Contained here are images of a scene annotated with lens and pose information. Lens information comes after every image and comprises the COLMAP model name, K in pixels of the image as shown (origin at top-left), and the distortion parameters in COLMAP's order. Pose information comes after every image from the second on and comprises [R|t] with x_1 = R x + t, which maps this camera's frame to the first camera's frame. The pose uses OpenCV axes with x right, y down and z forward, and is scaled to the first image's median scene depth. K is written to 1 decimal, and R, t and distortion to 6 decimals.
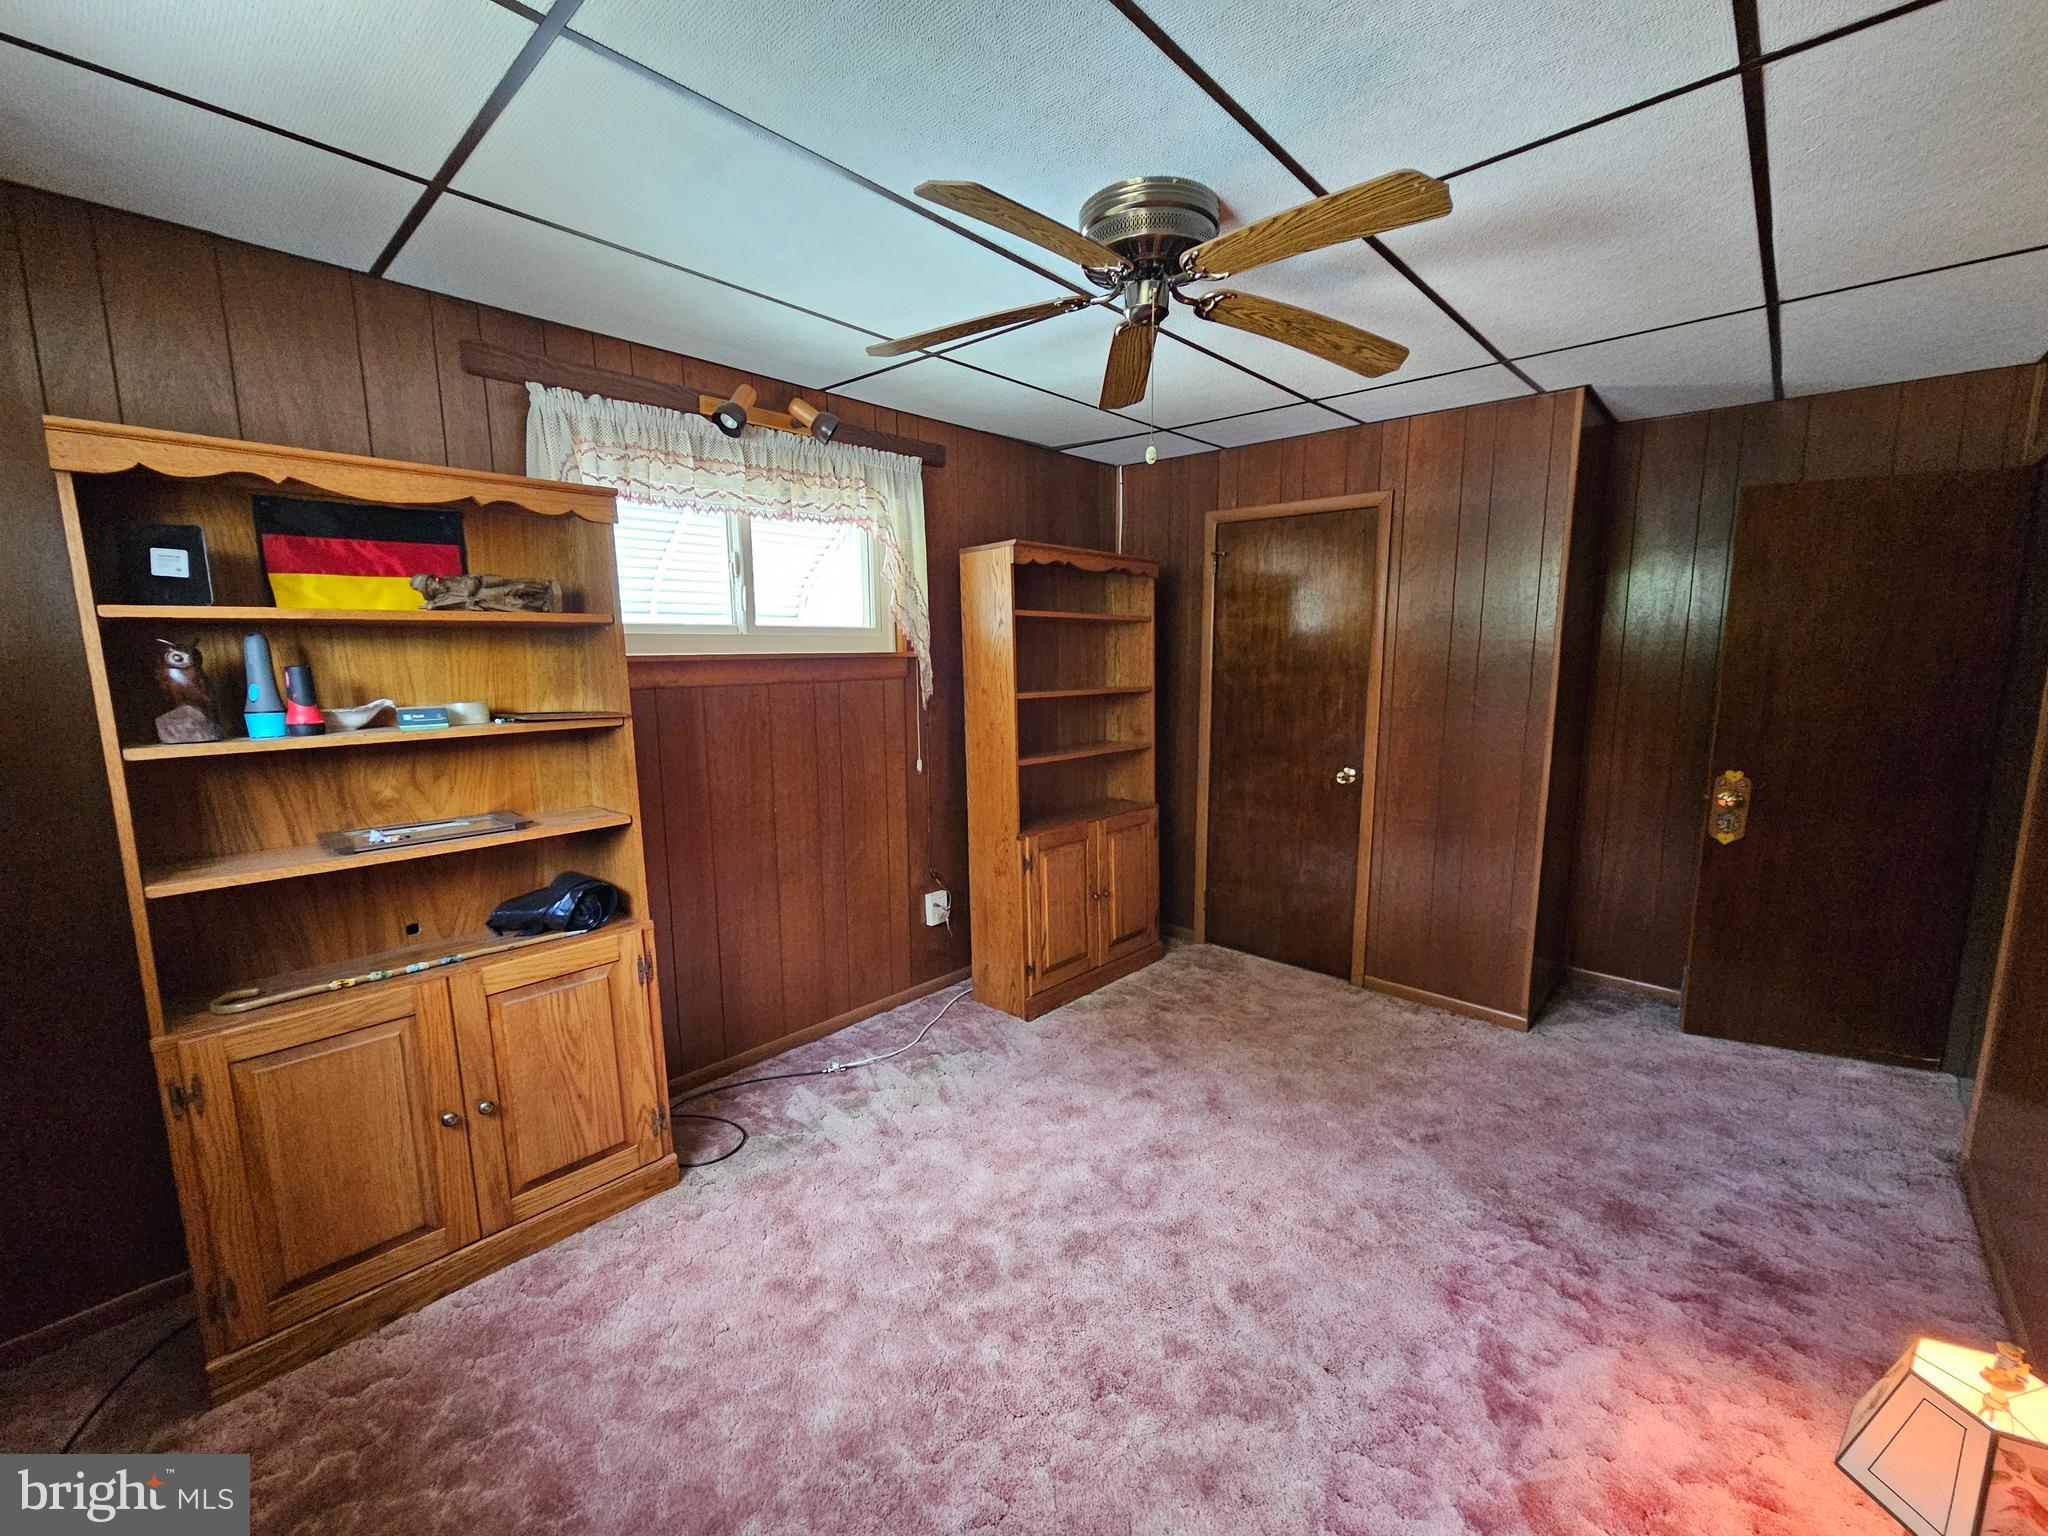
lens RADIAL K [[840.4, 0, 1022.7], [0, 840.4, 773.1], [0, 0, 1]] dist [-0.000103, 0.001711]
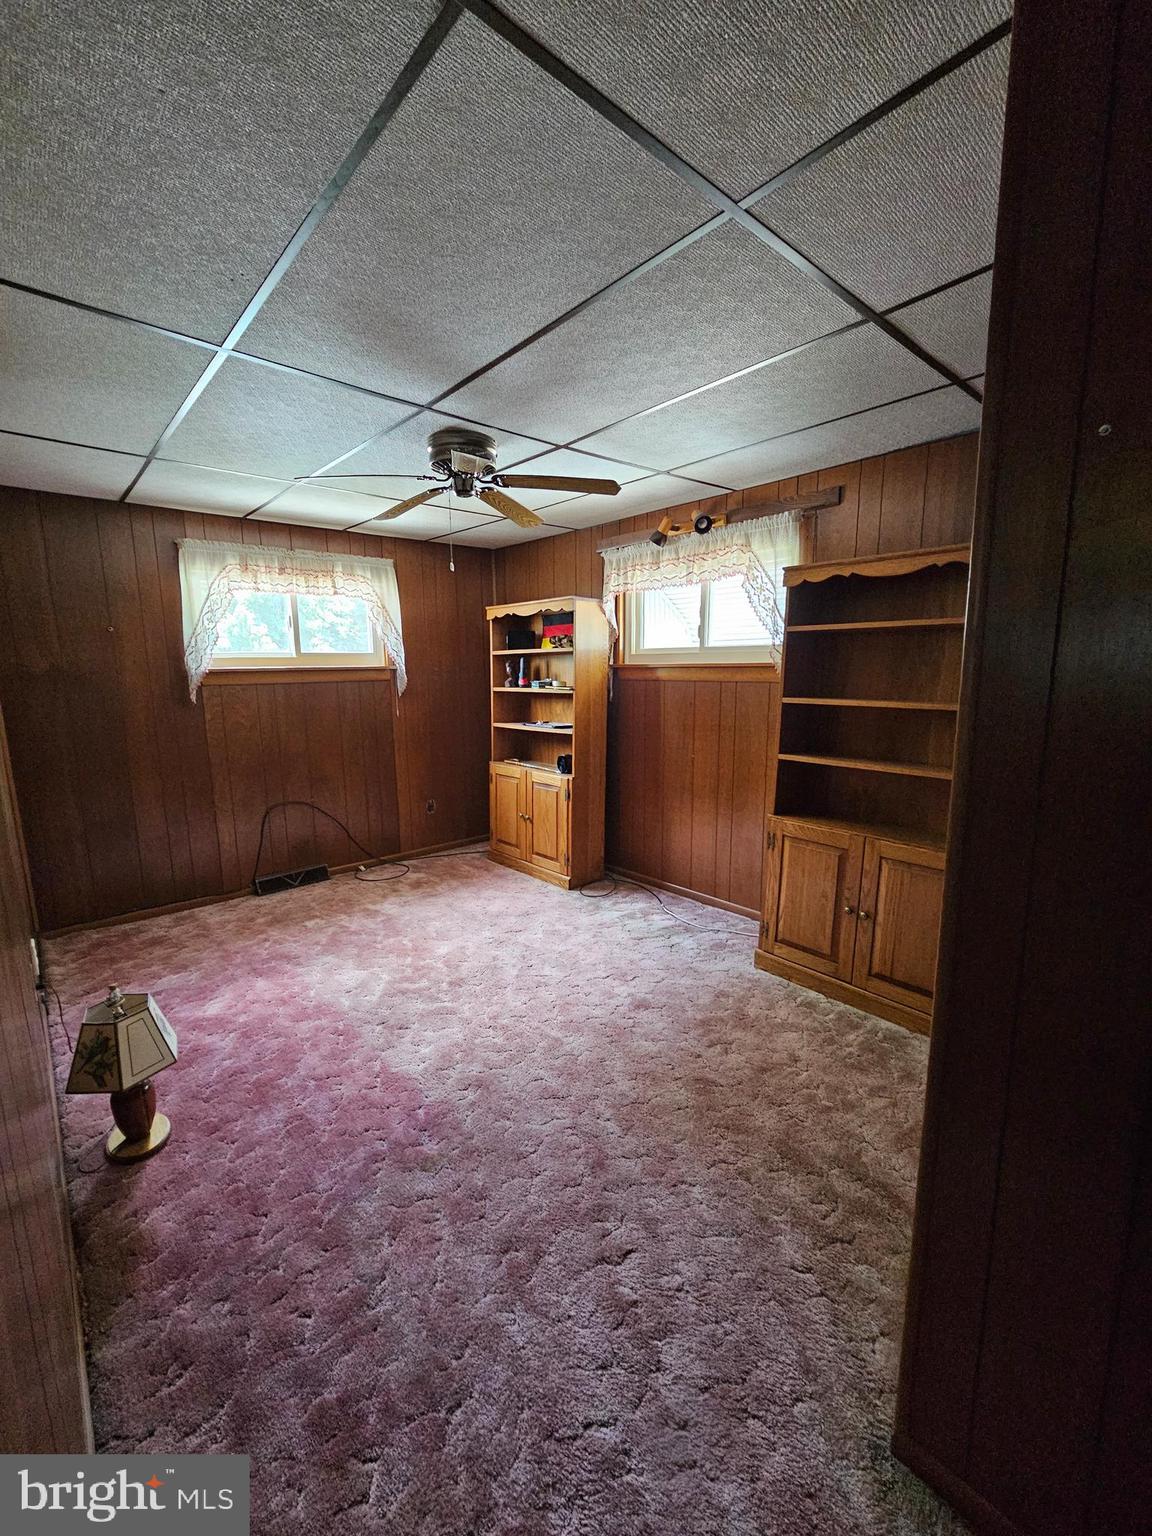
lens RADIAL K [[630.3, 0, 571.2], [0, 630.3, 772.6], [0, 0, 1]] dist [-0.000103, 0.001711]
pose [[-0.096124, 0.172150, -0.980370, 1.060796], [-0.139976, 0.972805, 0.184546, -0.132402], [0.985478, 0.154967, -0.069413, 0.911754]]
